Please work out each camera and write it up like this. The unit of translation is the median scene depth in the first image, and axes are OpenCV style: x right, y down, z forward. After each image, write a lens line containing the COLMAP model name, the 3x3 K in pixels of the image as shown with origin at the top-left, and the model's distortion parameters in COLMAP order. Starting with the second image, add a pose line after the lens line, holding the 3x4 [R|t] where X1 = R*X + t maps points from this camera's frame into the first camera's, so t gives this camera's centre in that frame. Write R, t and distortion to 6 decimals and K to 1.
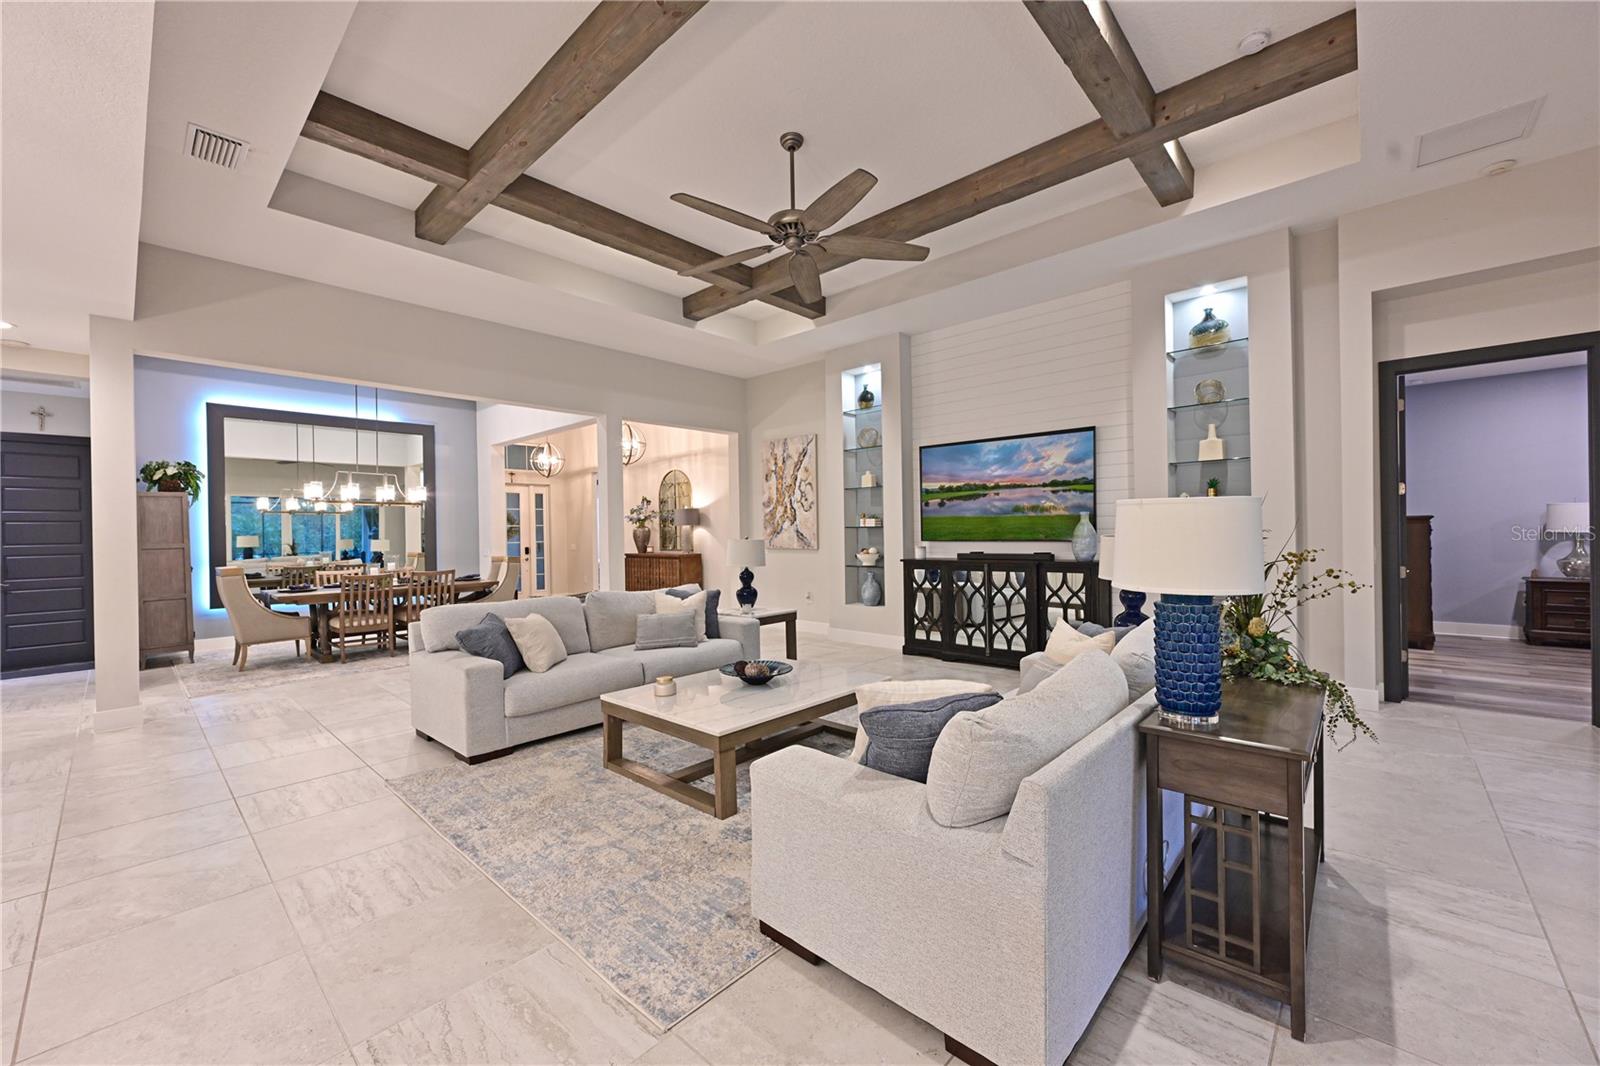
lens RADIAL K [[630.7, 0, 791.4], [0, 630.7, 532.7], [0, 0, 1]] dist [-0.002114, -0.000096]
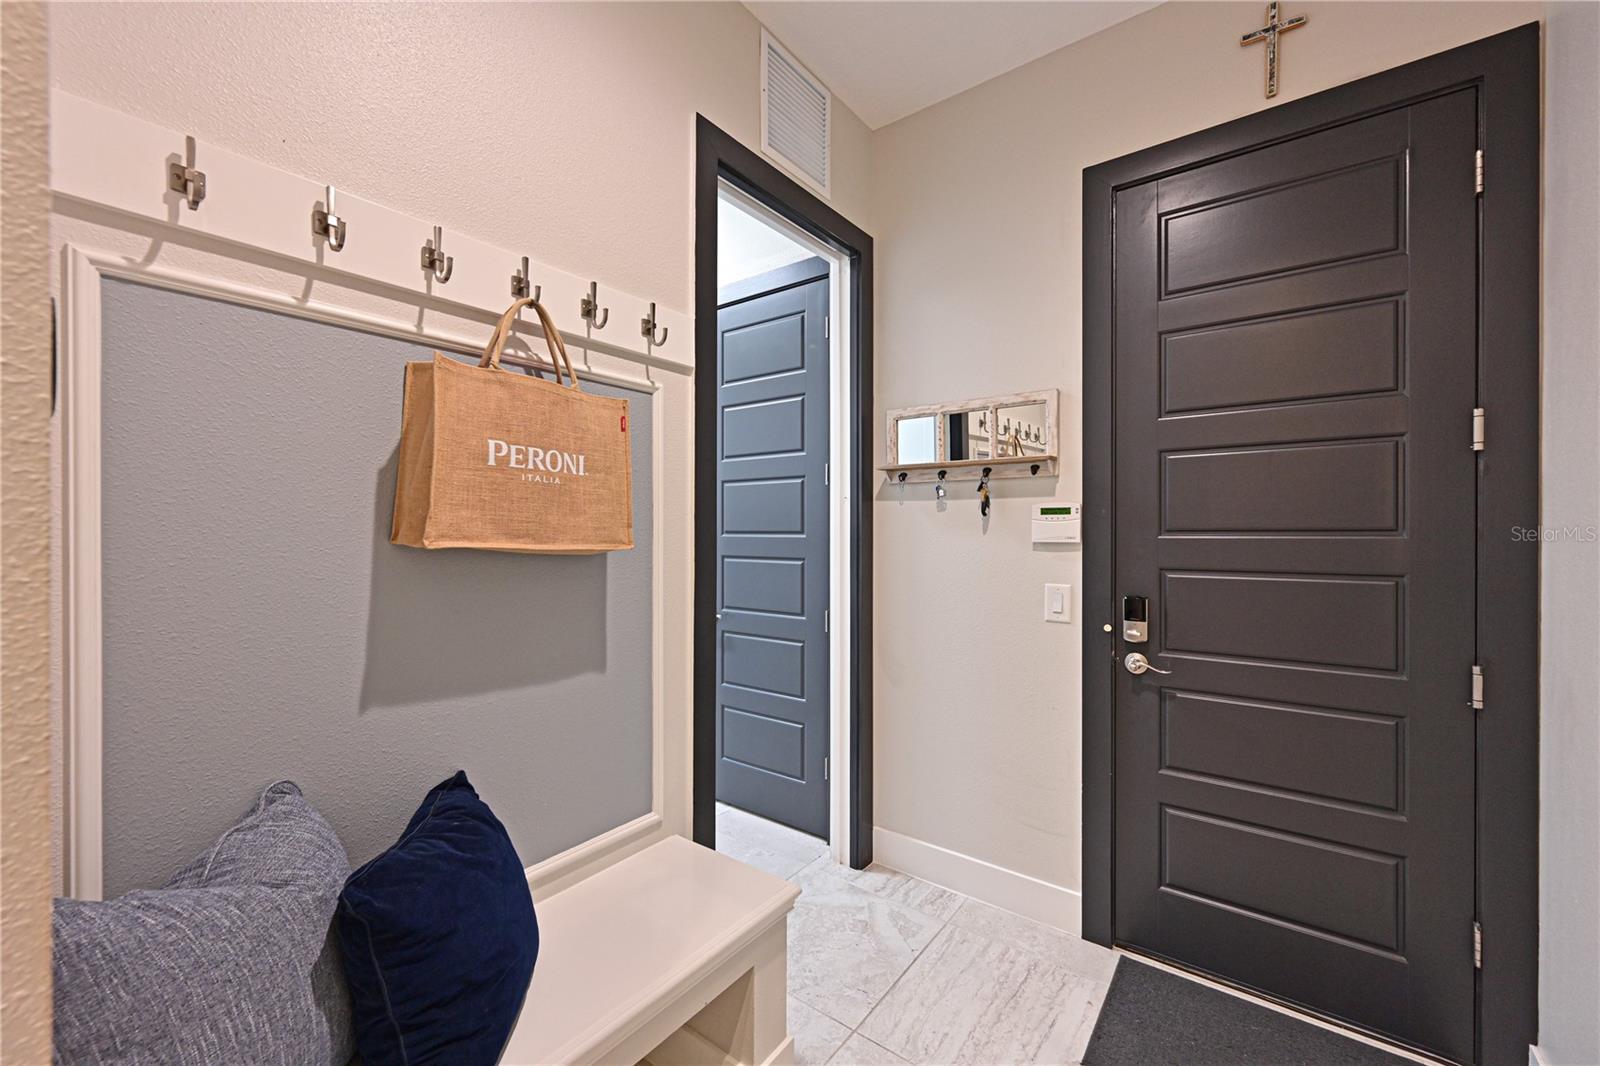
lens RADIAL K [[638.3, 0, 800.0], [0, 638.3, 533.0], [0, 0, 1]] dist [-0.000209, -0.000052]
pose [[0.106626, 0.016501, -0.994162, -0.944347], [-0.002130, 0.999864, 0.016367, 0.015278], [0.994297, 0.000372, 0.106647, 0.774532]]
